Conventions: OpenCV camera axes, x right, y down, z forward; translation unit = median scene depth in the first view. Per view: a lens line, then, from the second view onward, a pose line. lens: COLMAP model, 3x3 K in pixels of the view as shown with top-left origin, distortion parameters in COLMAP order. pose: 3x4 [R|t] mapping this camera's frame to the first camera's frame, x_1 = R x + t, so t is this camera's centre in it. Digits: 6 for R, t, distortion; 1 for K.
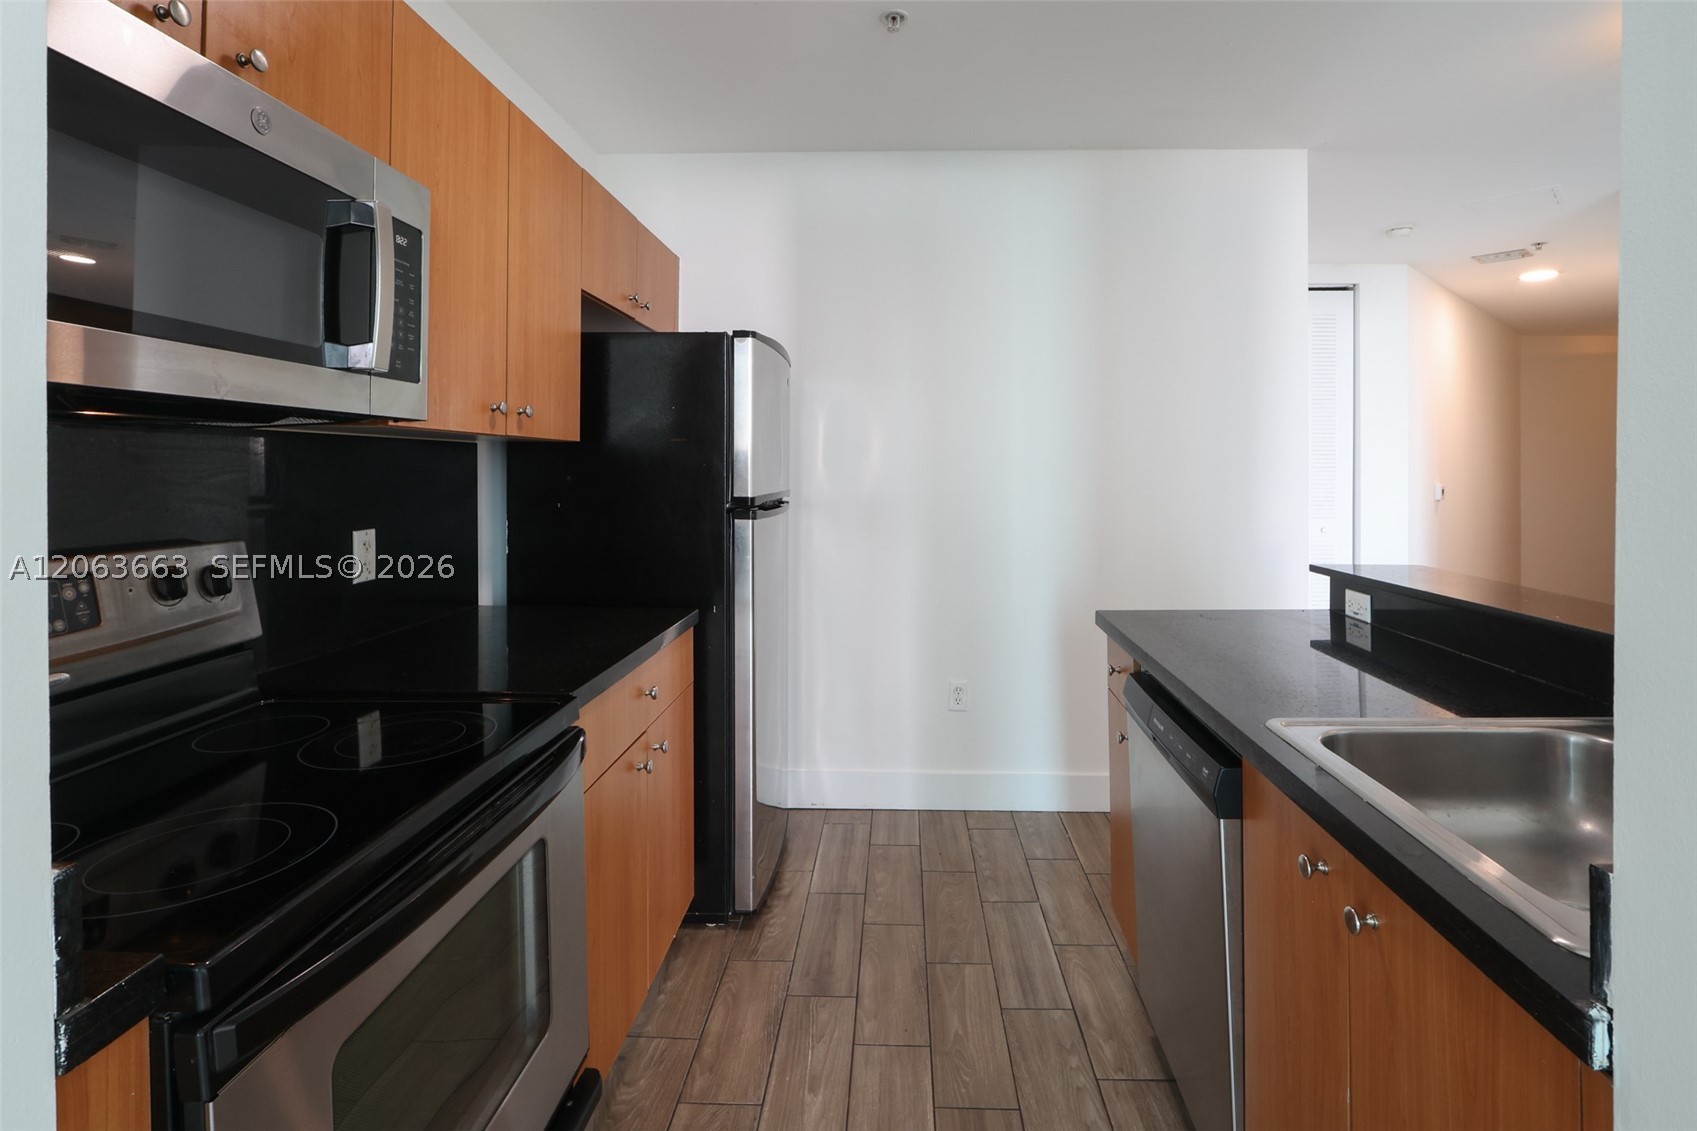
lens RADIAL K [[836.1, 0, 912.3], [0, 836.1, 474.1], [0, 0, 1]] dist [-0.012399, 0.002462]
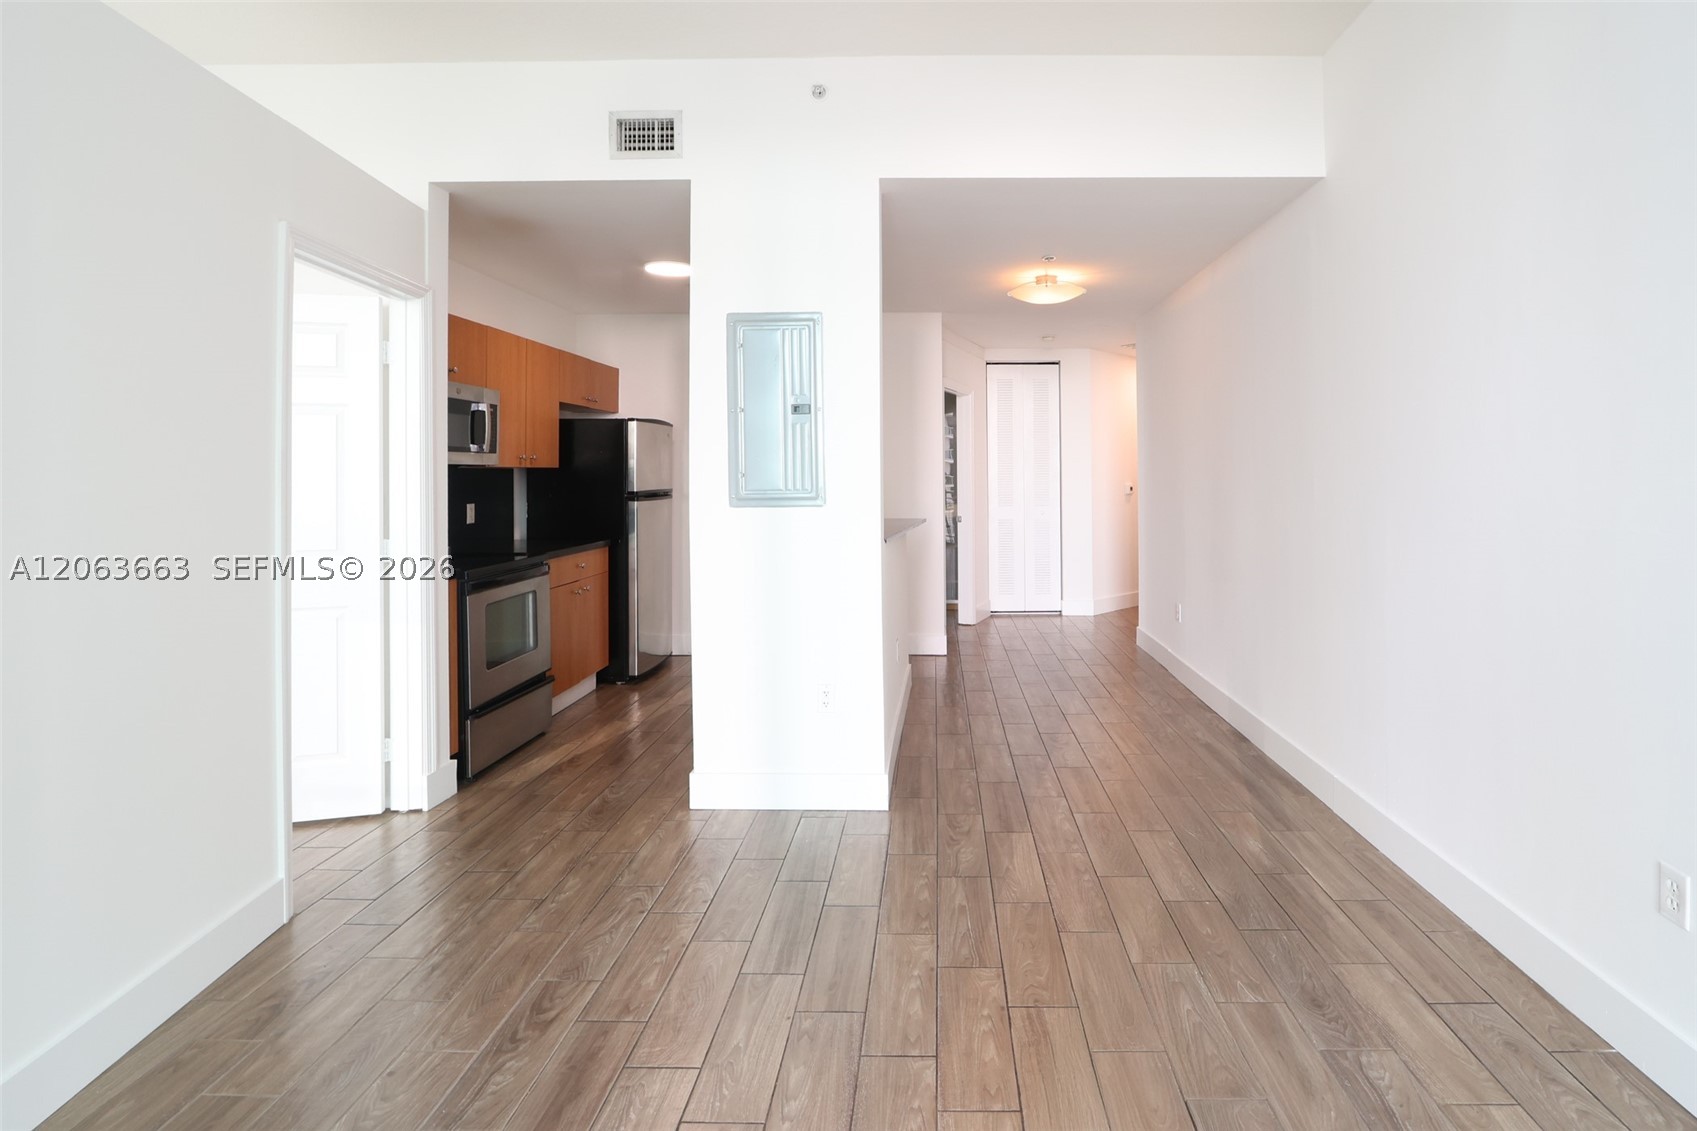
lens RADIAL K [[836.1, 0, 961.4], [0, 836.1, 463.8], [0, 0, 1]] dist [-0.012399, 0.002462]
pose [[0.999822, -0.004730, 0.018238, 0.786102], [0.005013, 0.999867, -0.015532, -0.009511], [-0.018163, 0.015621, 0.999713, -1.548980]]
